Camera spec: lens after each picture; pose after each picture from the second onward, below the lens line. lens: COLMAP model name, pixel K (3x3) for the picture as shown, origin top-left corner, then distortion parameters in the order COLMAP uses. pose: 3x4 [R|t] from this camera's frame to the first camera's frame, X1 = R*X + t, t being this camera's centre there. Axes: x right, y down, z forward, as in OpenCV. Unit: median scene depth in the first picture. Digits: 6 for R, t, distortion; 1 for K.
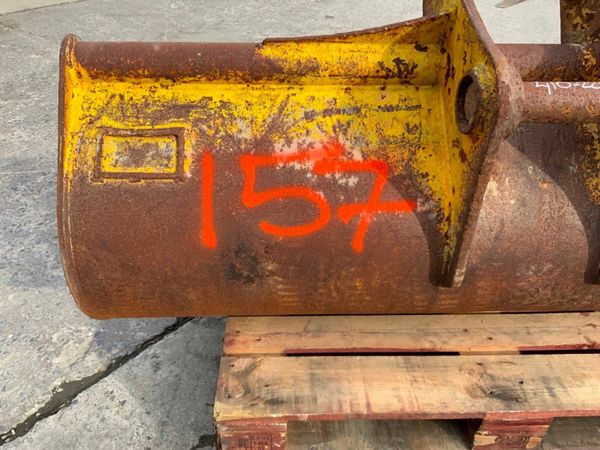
lens RADIAL K [[501.7, 0, 298.5], [0, 501.7, 228.6], [0, 0, 1]] dist [0.063817, -0.123617]
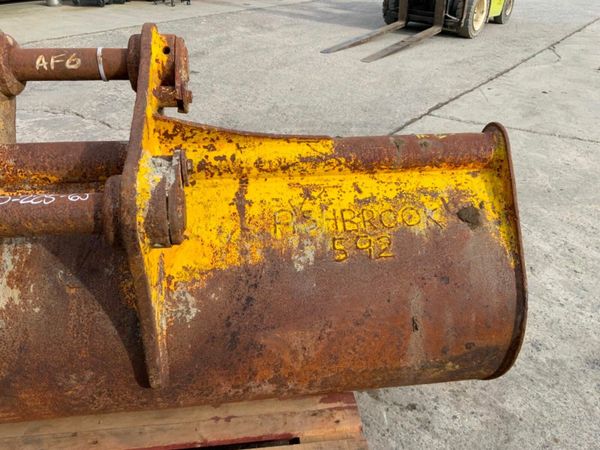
lens RADIAL K [[501.7, 0, 302.3], [0, 501.7, 225.3], [0, 0, 1]] dist [0.063817, -0.123617]
pose [[0.993994, -0.031876, 0.104686, 0.809127], [0.040480, 0.995882, -0.081124, -0.111484], [-0.101669, 0.084874, 0.991191, -0.005289]]
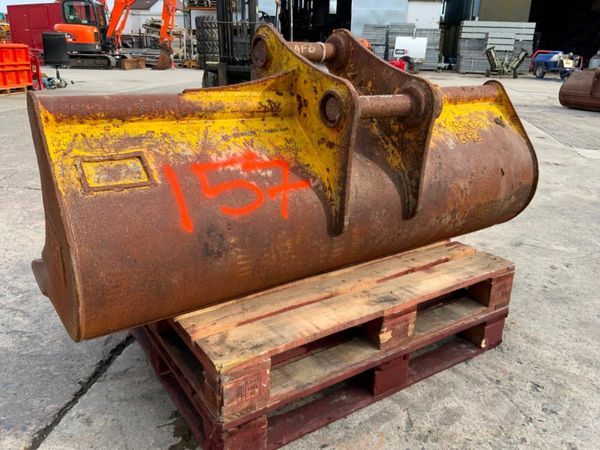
lens RADIAL K [[501.7, 0, 302.6], [0, 501.7, 229.6], [0, 0, 1]] dist [0.063817, -0.123617]
pose [[0.834203, -0.170109, 0.524565, -0.595871], [0.300185, 0.938027, -0.173187, 0.336546], [-0.462596, 0.301940, 0.833569, -0.216727]]
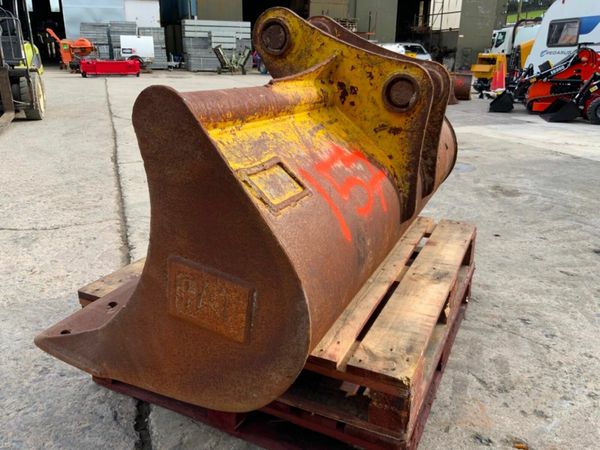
lens RADIAL K [[501.7, 0, 299.7], [0, 501.7, 231.3], [0, 0, 1]] dist [0.063817, -0.123617]
pose [[0.436849, -0.299670, 0.848151, -1.142383], [0.514760, 0.856514, 0.037493, -0.078909], [-0.737689, 0.420215, 0.528425, 0.465856]]
